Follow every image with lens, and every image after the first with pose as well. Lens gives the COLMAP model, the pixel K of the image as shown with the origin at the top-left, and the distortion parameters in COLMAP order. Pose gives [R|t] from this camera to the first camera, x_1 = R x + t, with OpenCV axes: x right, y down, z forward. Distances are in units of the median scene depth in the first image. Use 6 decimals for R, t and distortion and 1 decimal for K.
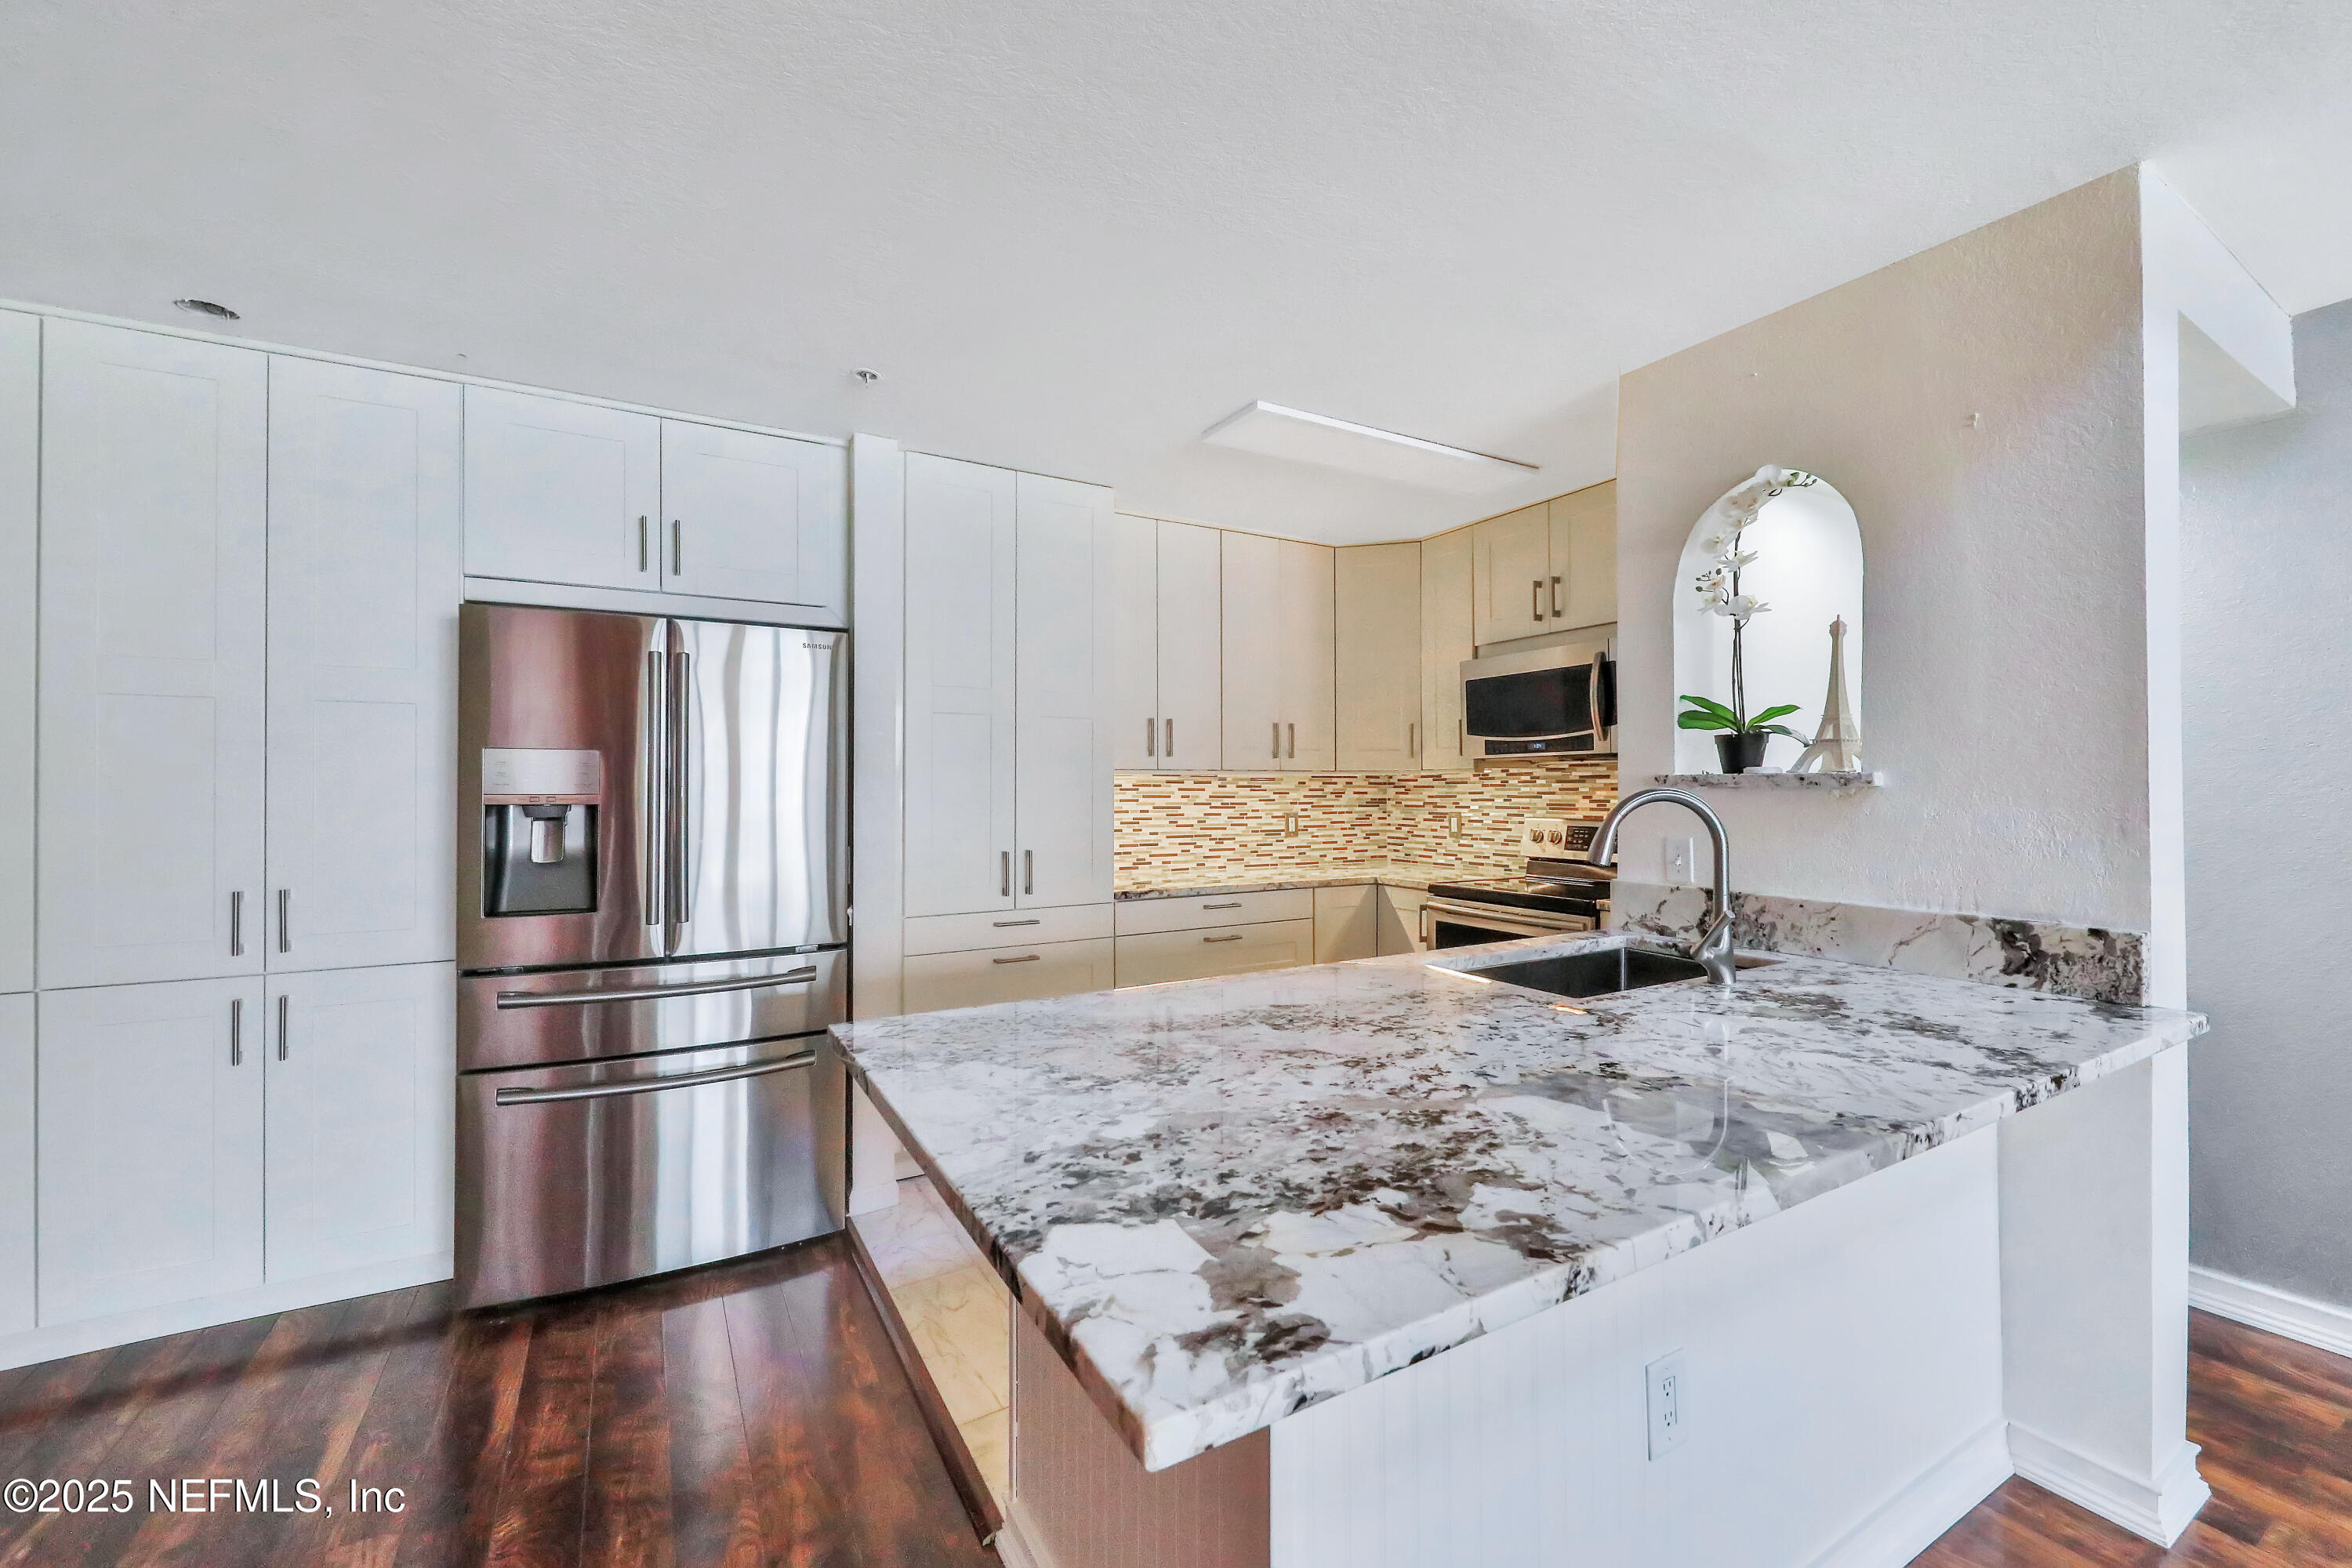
lens RADIAL K [[956.9, 0, 1163.4], [0, 956.9, 783.9], [0, 0, 1]] dist [0.001500, 0.000059]
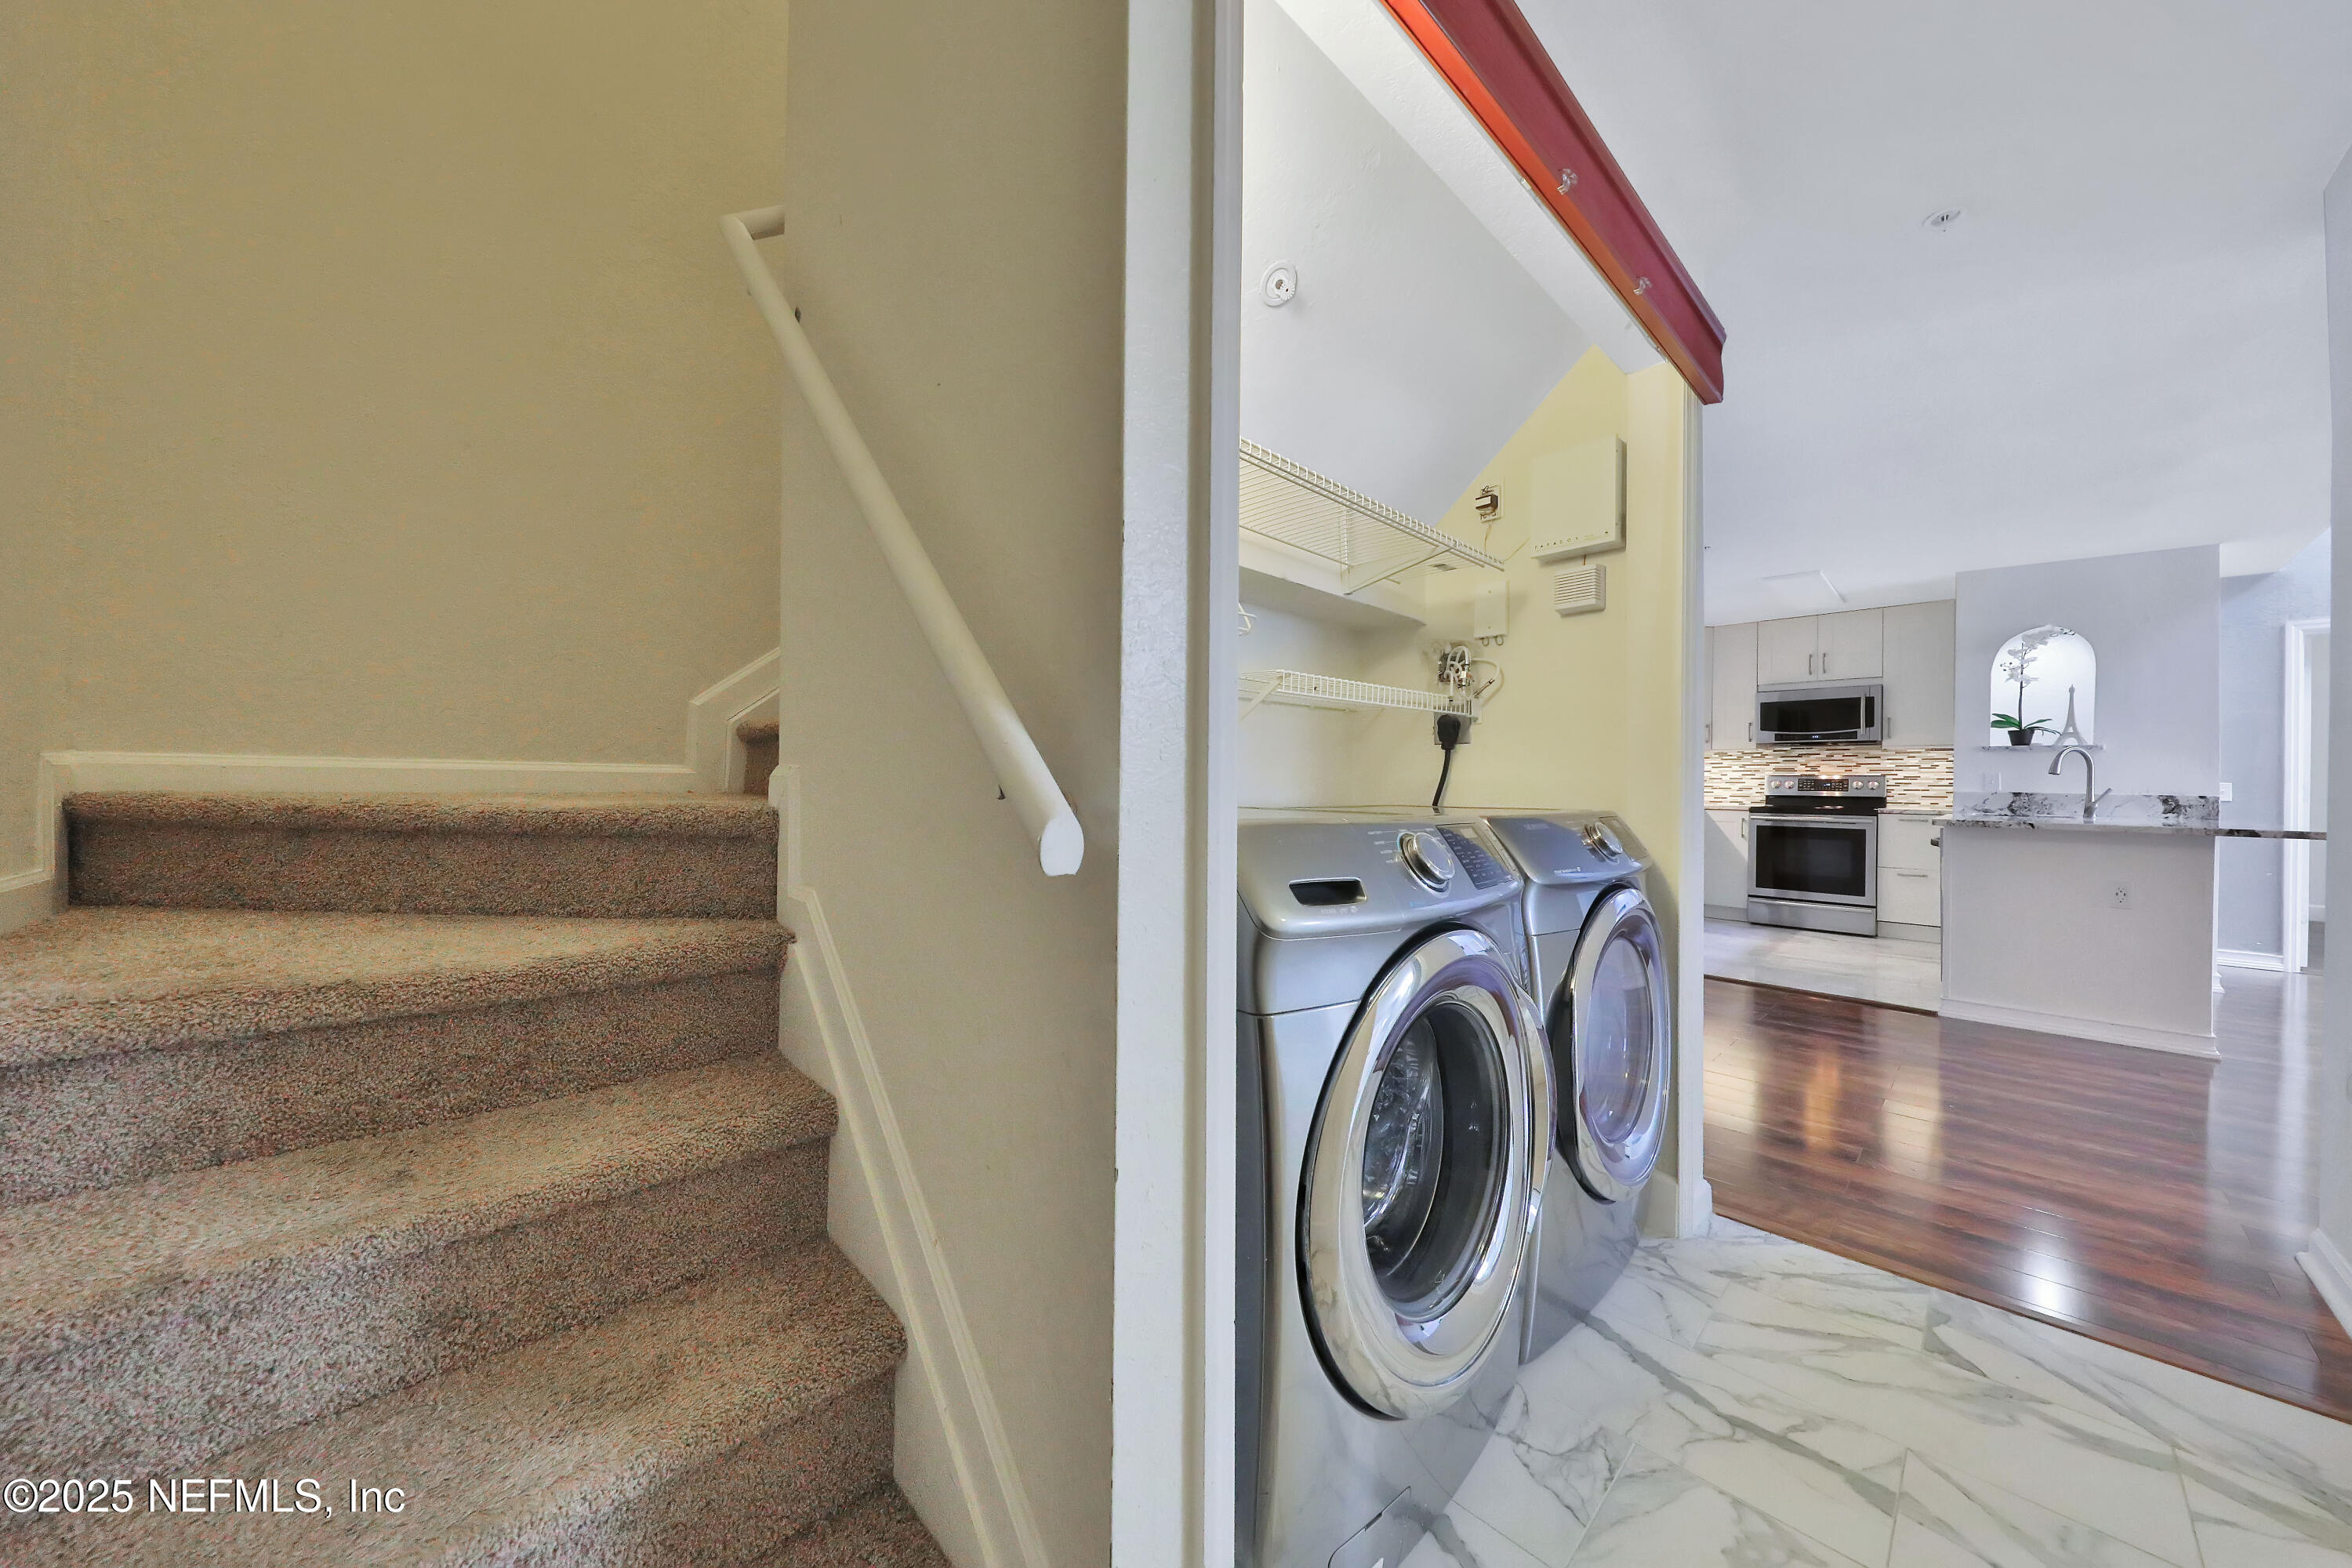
lens RADIAL K [[819.0, 0, 1189.7], [0, 819.0, 785.0], [0, 0, 1]] dist [-0.000938, -0.000079]
pose [[0.958720, 0.014453, 0.283985, -2.050853], [-0.016055, 0.999866, 0.003313, 0.116778], [-0.283899, -0.007736, 0.958823, -0.412535]]
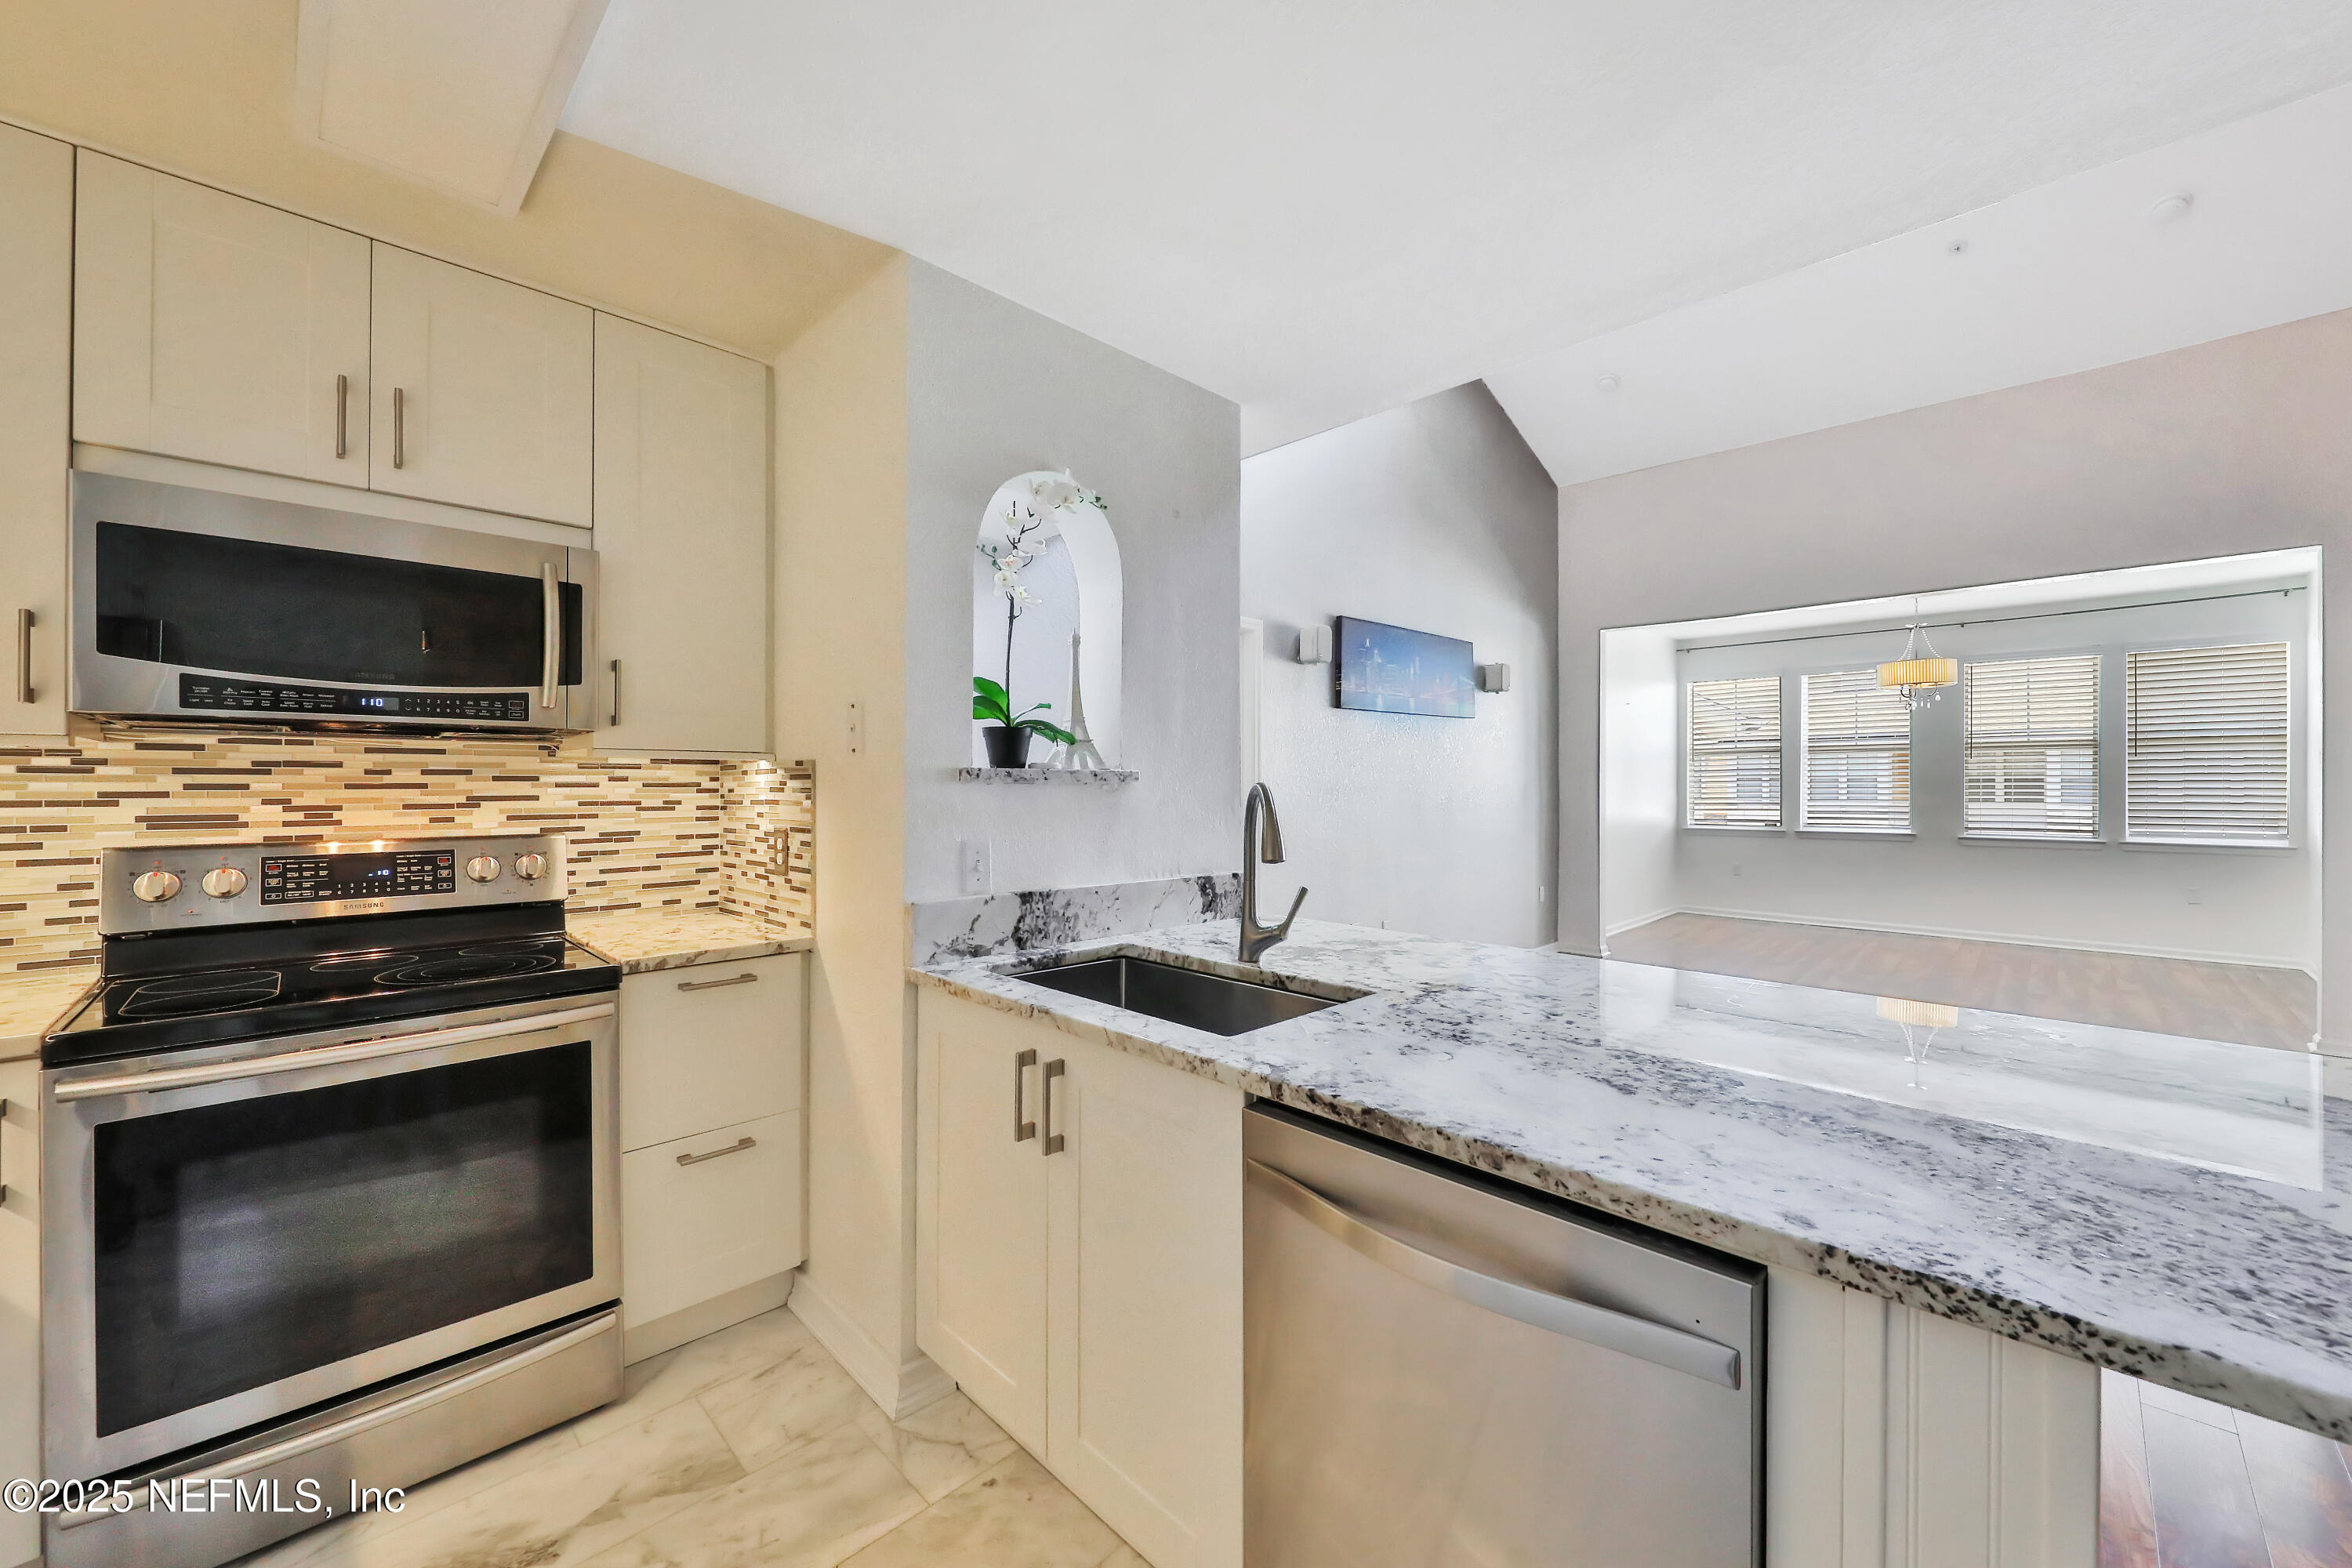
lens RADIAL K [[890.6, 0, 1194.1], [0, 890.6, 775.9], [0, 0, 1]] dist [-0.006857, -0.000452]
pose [[-0.295207, 0.011536, 0.955364, -0.299419], [-0.002888, 0.999912, -0.012966, 0.007922], [-0.955429, -0.006586, -0.295147, 1.088668]]
